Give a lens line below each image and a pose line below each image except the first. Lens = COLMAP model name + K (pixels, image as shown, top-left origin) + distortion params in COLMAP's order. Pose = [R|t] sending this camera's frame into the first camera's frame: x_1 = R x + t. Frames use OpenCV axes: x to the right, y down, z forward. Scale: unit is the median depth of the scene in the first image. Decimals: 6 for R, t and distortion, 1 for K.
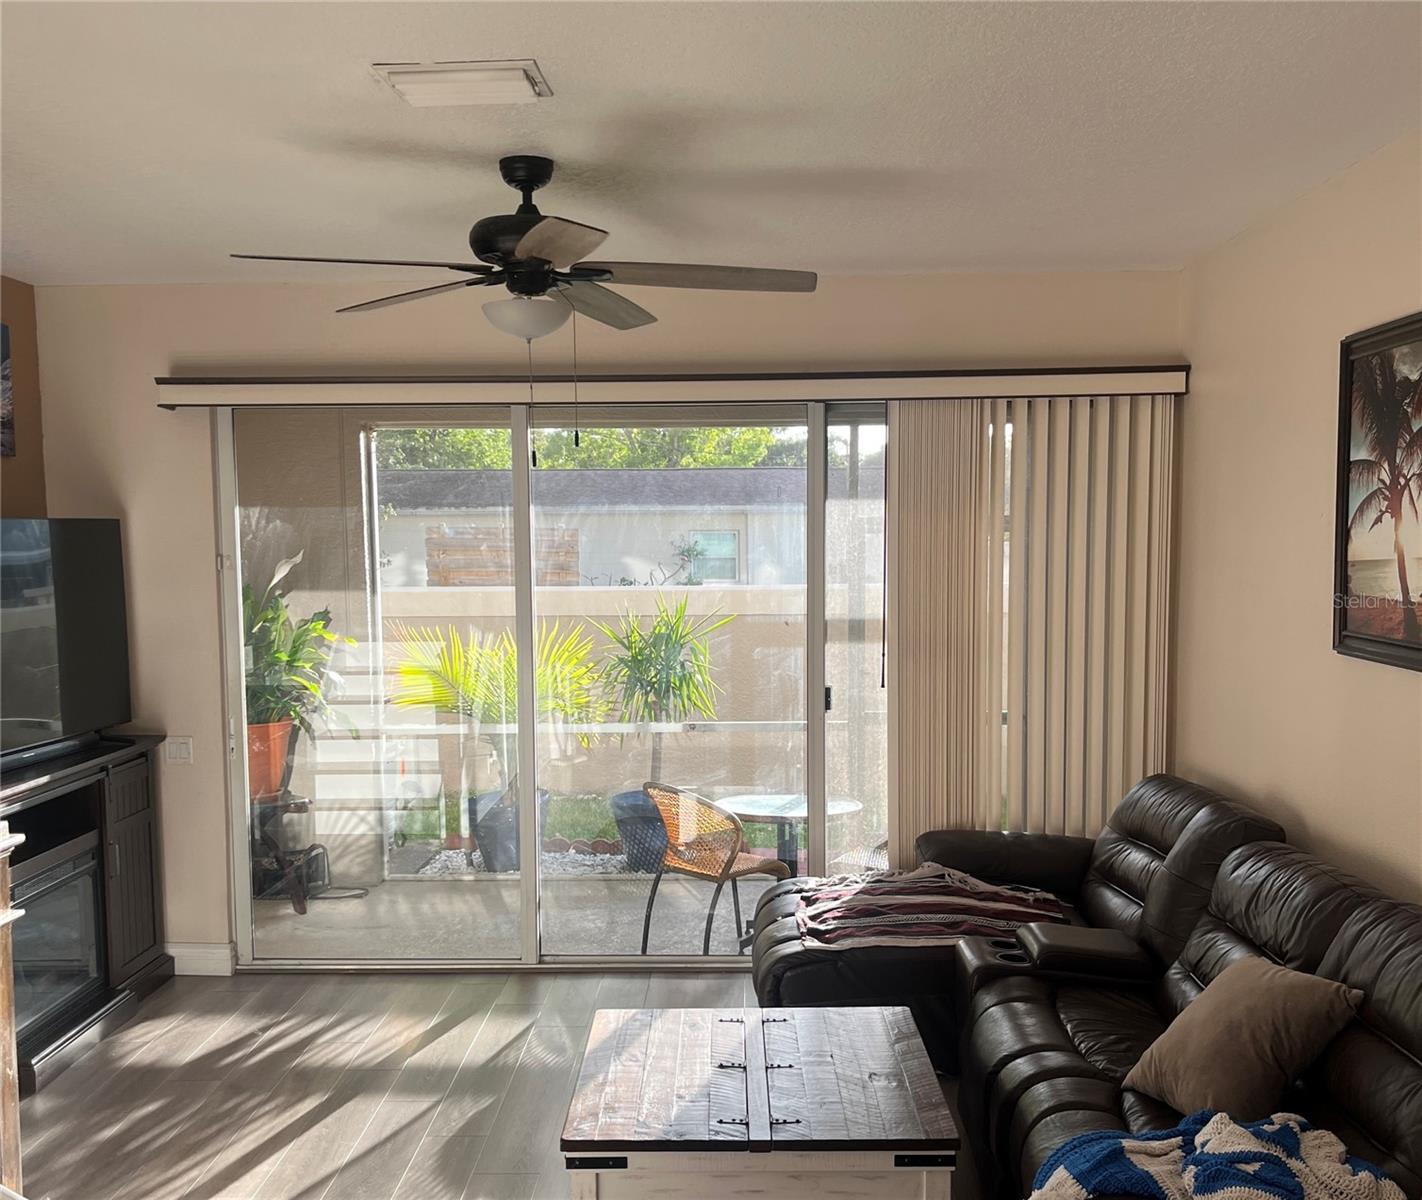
lens RADIAL K [[1432.9, 0, 701.9], [0, 1432.9, 668.0], [0, 0, 1]] dist [0.042456, 0.000000]
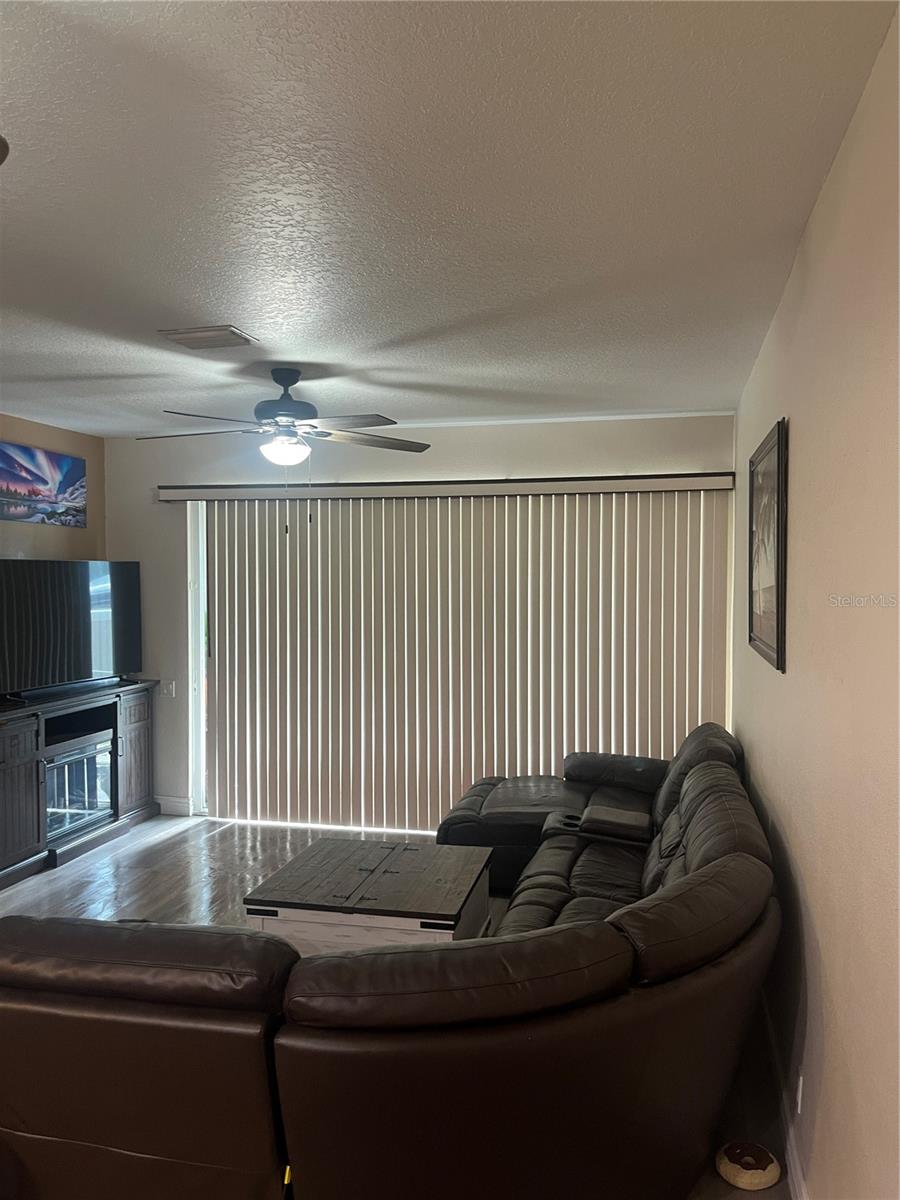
lens RADIAL K [[905.8, 0, 453.4], [0, 905.8, 602.8], [0, 0, 1]] dist [0.026079, -0.033340]
pose [[0.981108, 0.016068, -0.192792, 0.286358], [-0.027990, 0.997849, -0.059279, 0.010046], [0.191425, 0.063555, 0.979447, -0.080721]]
